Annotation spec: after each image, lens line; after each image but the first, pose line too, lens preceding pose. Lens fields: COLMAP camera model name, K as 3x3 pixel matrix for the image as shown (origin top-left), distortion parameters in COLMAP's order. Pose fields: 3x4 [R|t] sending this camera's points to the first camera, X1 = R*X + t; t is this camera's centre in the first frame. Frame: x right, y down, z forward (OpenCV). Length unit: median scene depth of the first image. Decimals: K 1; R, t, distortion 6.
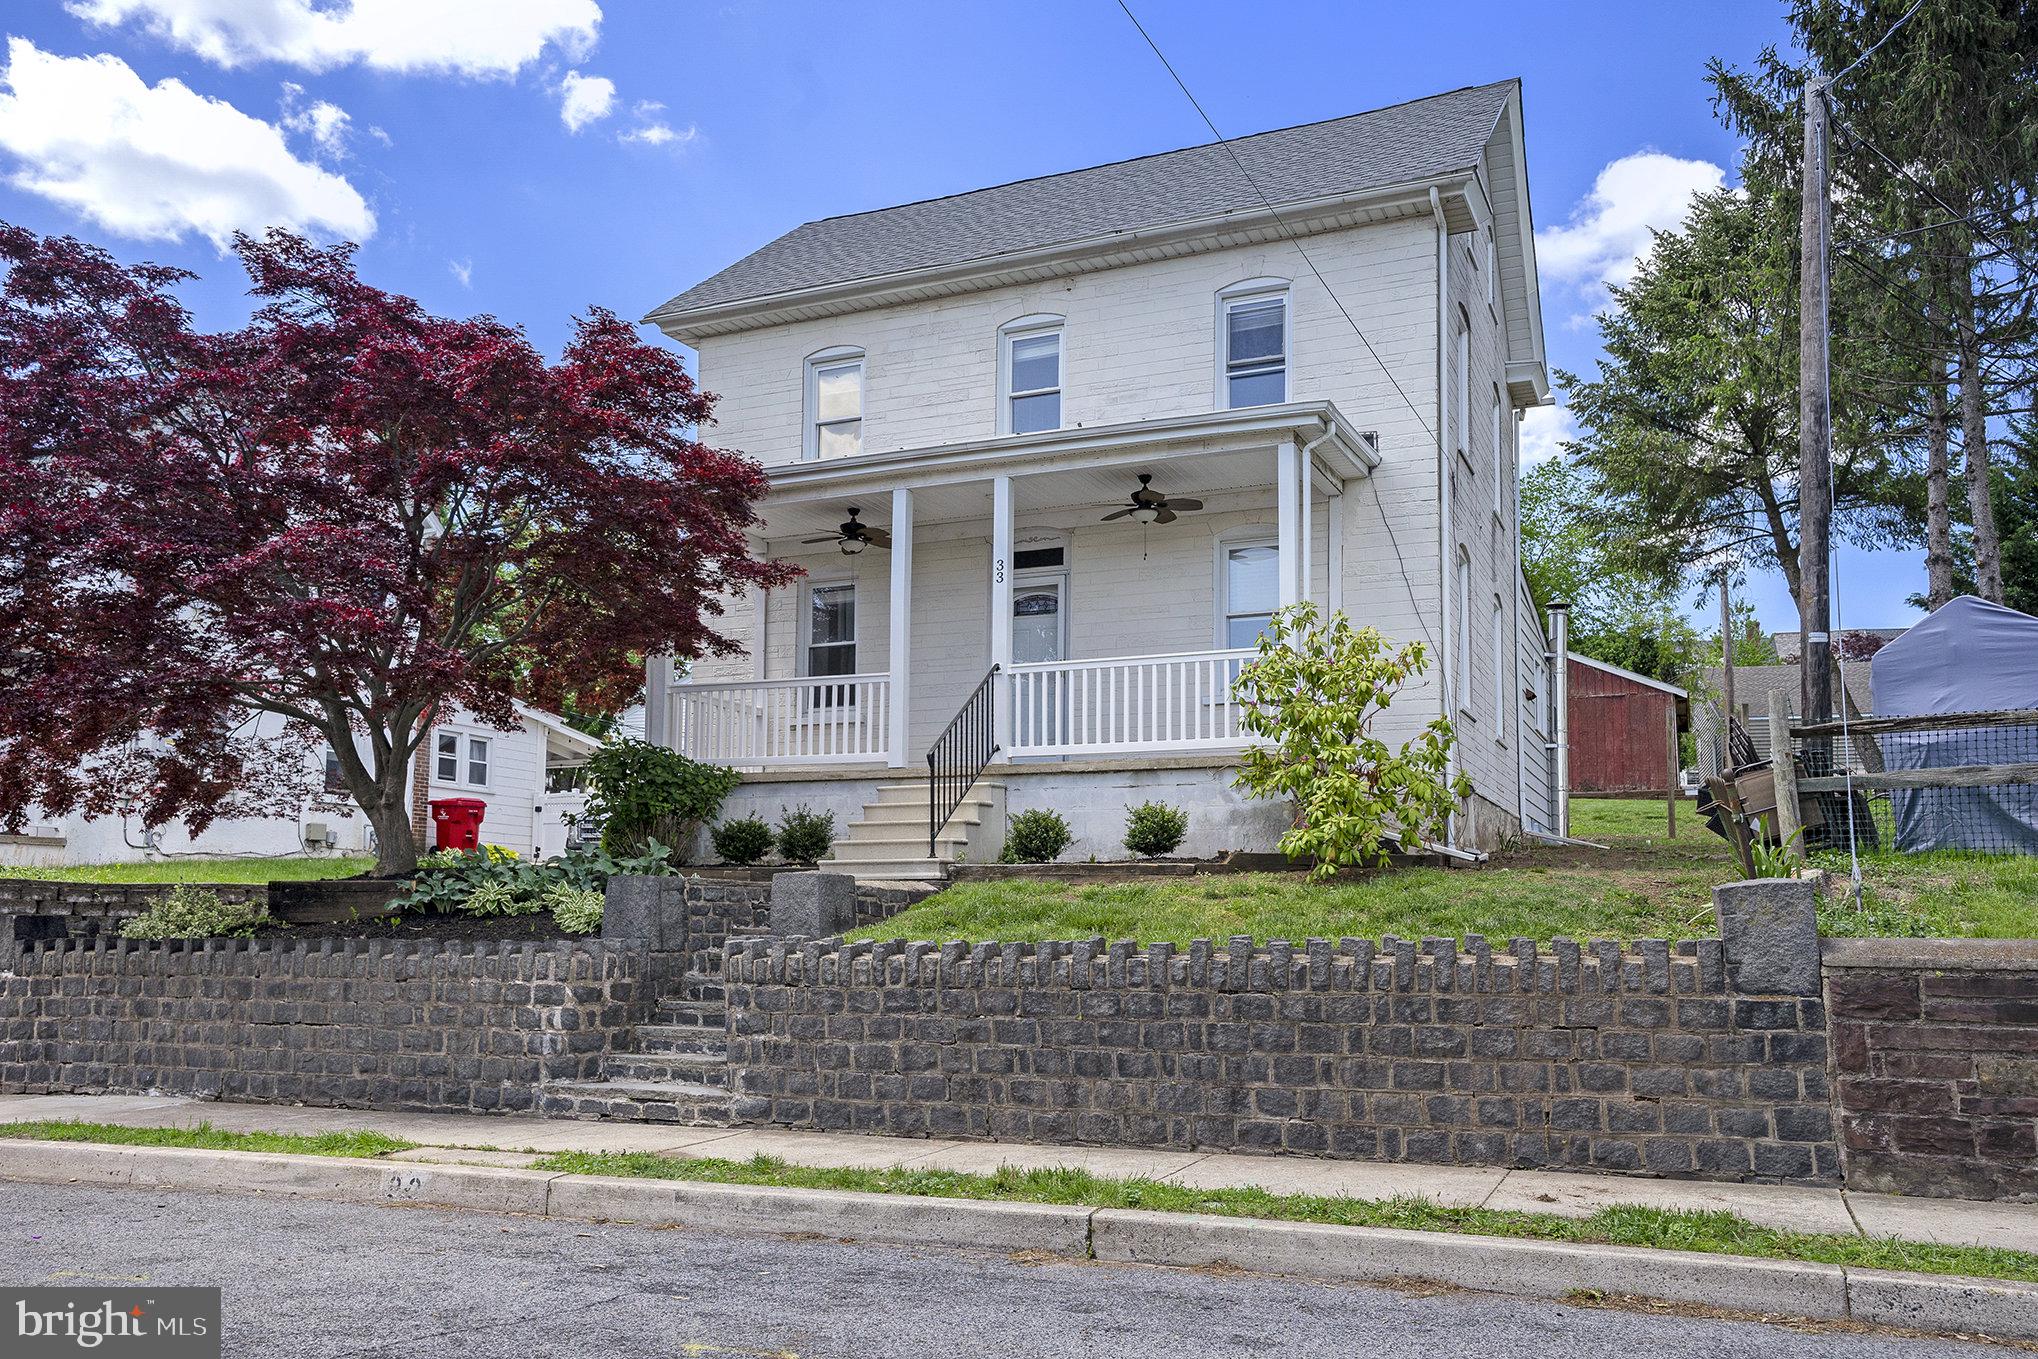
lens RADIAL K [[1668.7, 0, 1019.0], [0, 1668.7, 679.5], [0, 0, 1]] dist [-0.016625, 0.069988]
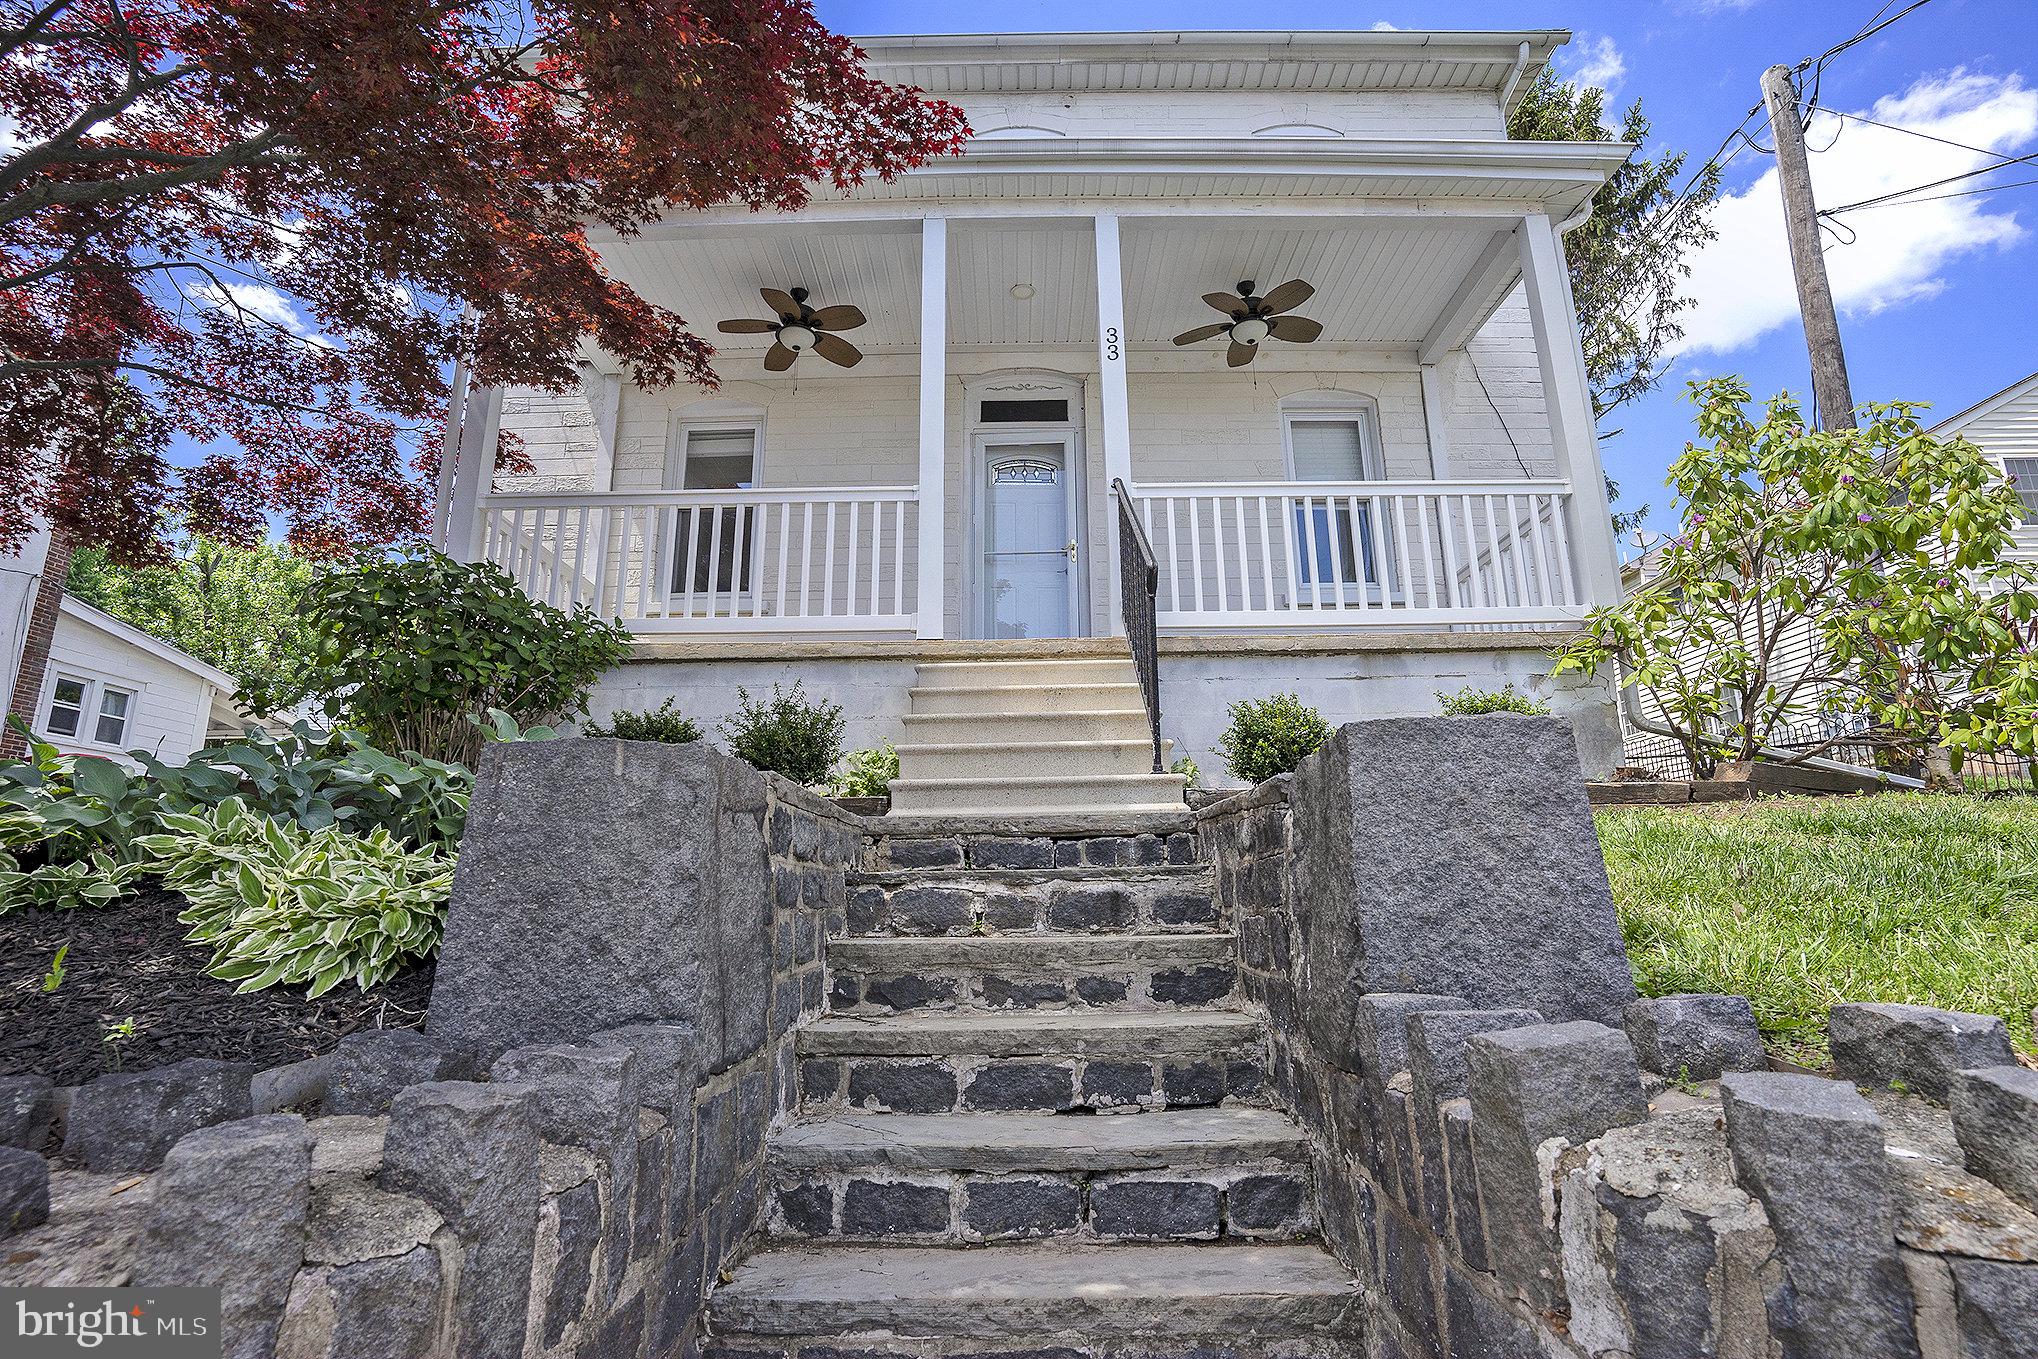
lens RADIAL K [[968.8, 0, 955.9], [0, 968.8, 629.3], [0, 0, 1]] dist [-0.040122, 0.000170]
pose [[0.925180, 0.086630, 0.369510, -0.268448], [-0.034871, 0.988886, -0.144529, 0.137742], [-0.377924, 0.120830, 0.917918, 0.973421]]
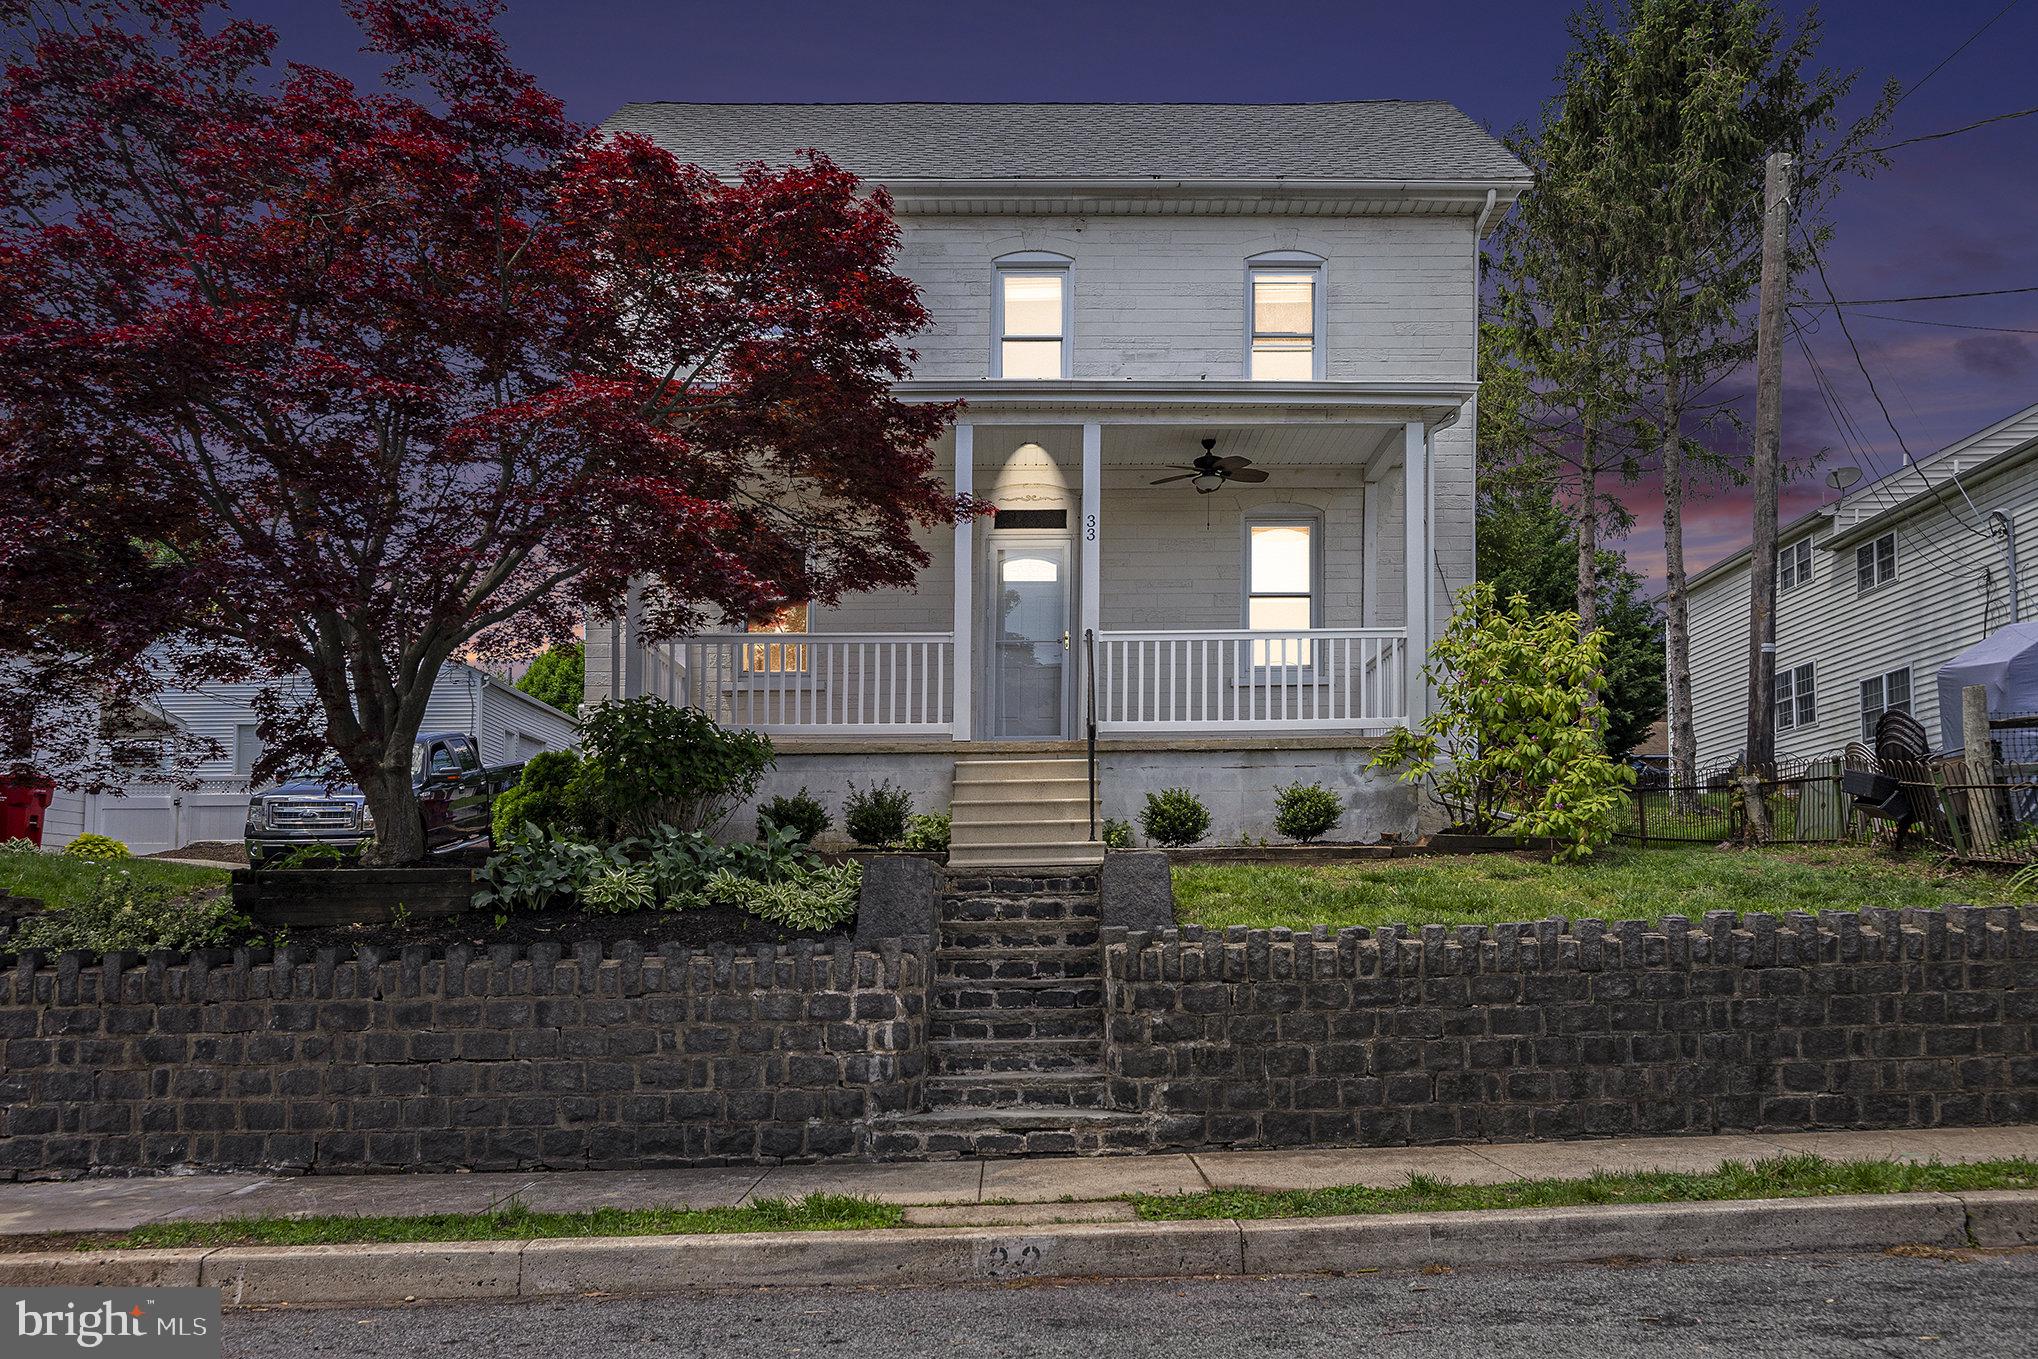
lens RADIAL K [[1638.6, 0, 1014.0], [0, 1638.6, 735.7], [0, 0, 1]] dist [-0.057799, 0.069105]
pose [[0.902555, 0.031787, 0.429400, -0.592070], [-0.042391, 0.998986, 0.015150, 0.050403], [-0.428483, -0.031877, 0.902987, 0.298912]]
